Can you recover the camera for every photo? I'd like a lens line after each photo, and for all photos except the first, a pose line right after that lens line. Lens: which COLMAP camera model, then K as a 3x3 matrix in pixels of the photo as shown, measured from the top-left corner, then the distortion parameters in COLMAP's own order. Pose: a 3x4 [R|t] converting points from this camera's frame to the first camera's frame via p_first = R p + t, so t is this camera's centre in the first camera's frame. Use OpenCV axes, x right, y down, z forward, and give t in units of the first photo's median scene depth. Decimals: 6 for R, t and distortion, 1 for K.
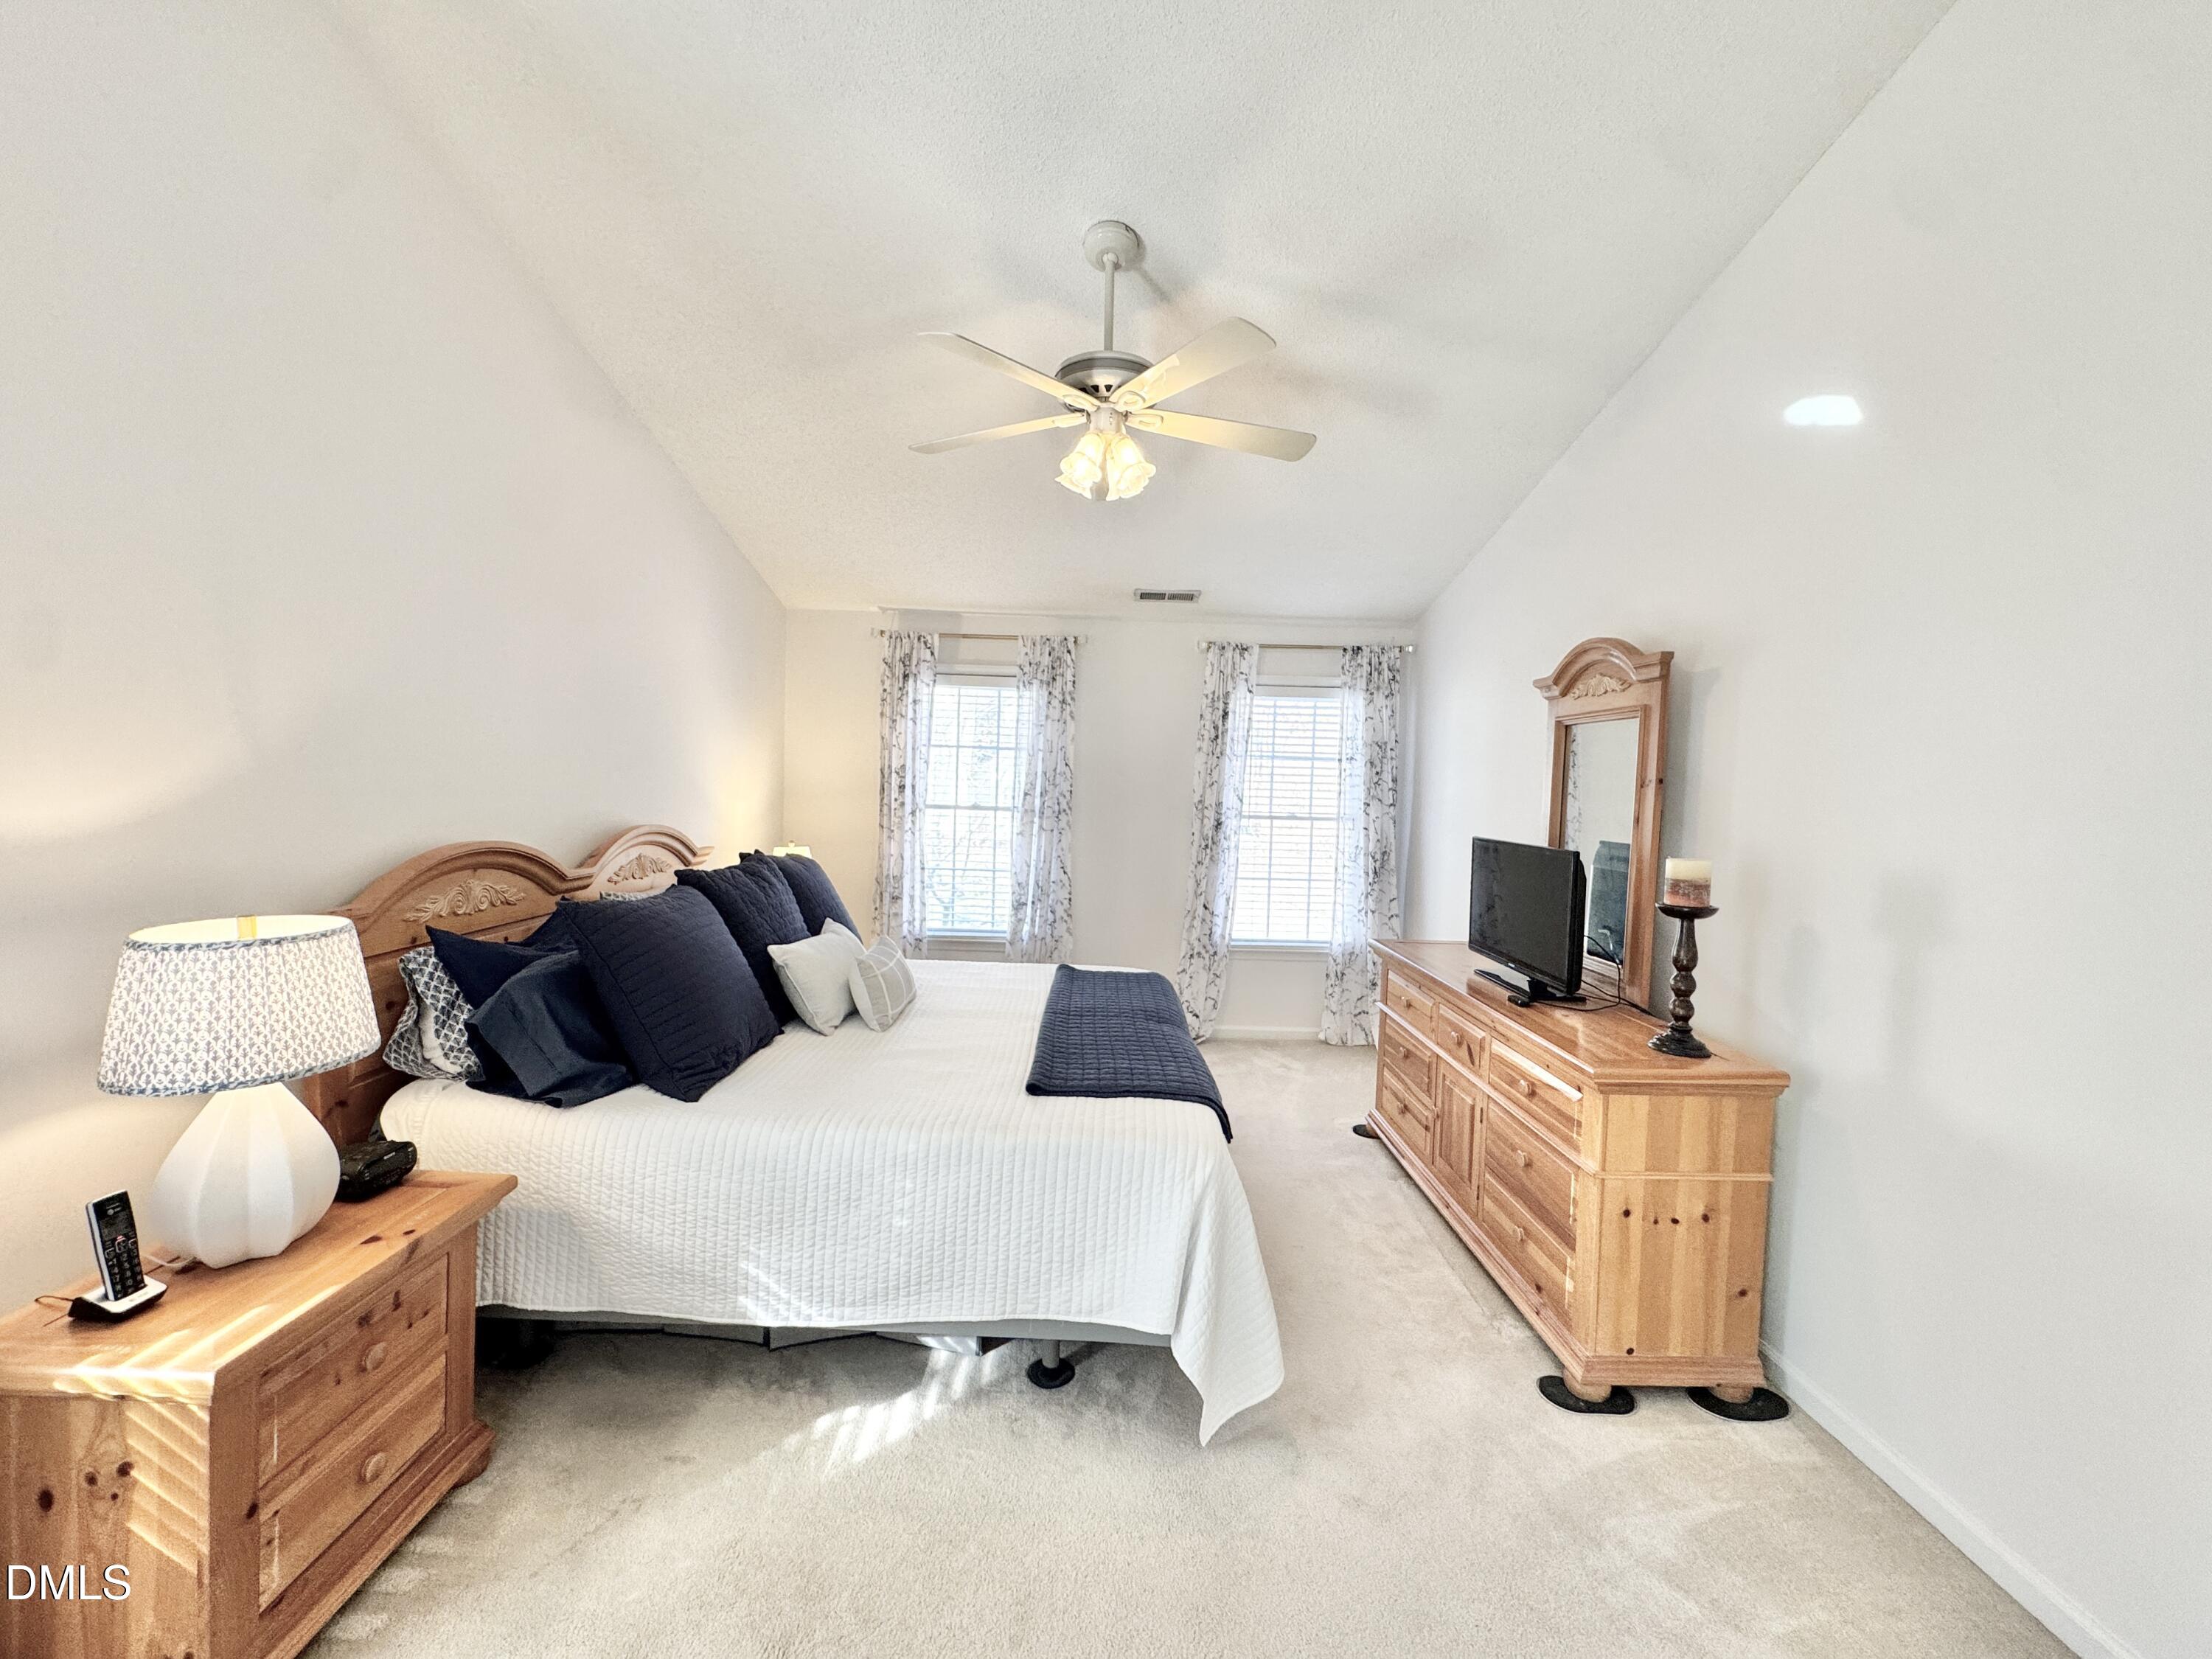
lens RADIAL K [[882.3, 0, 1101.1], [0, 882.3, 825.1], [0, 0, 1]] dist [-0.003614, 0.000274]
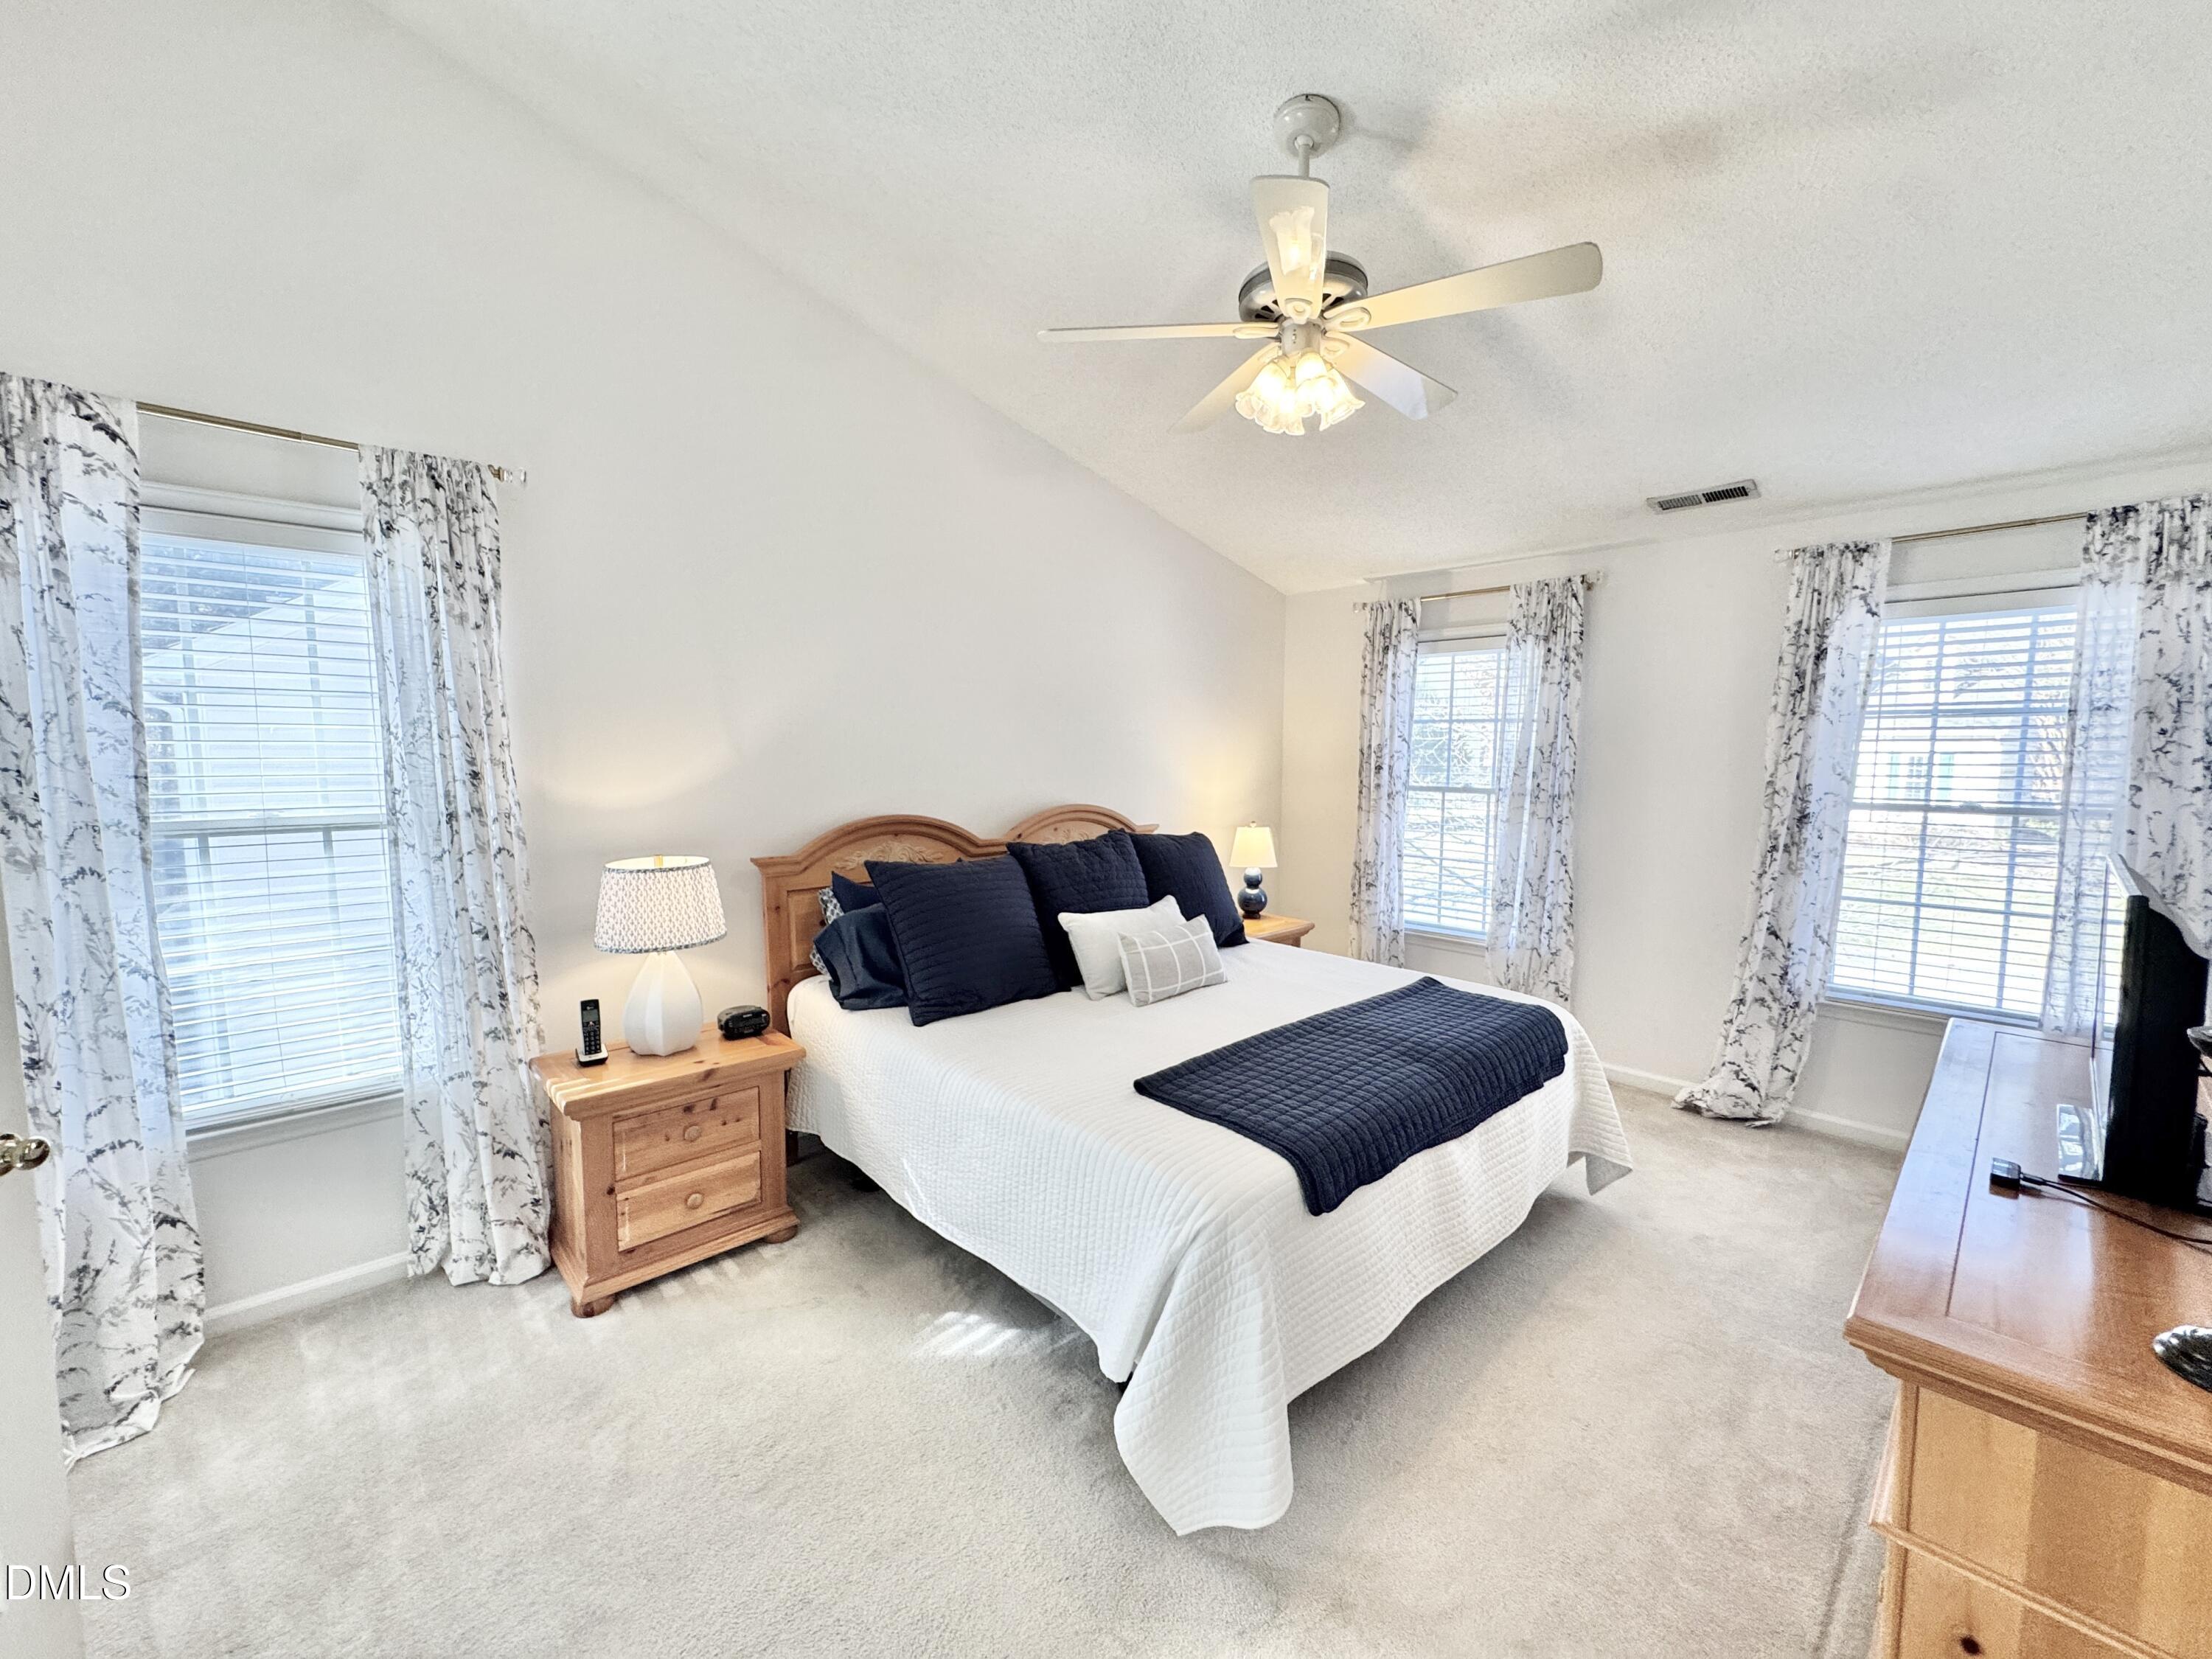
lens RADIAL K [[882.3, 0, 1102.3], [0, 882.3, 827.4], [0, 0, 1]] dist [-0.003614, 0.000274]
pose [[0.681219, 0.036852, -0.731151, 0.263360], [-0.016192, 0.999246, 0.035278, -0.007881], [0.731900, -0.012193, 0.681303, 0.141446]]
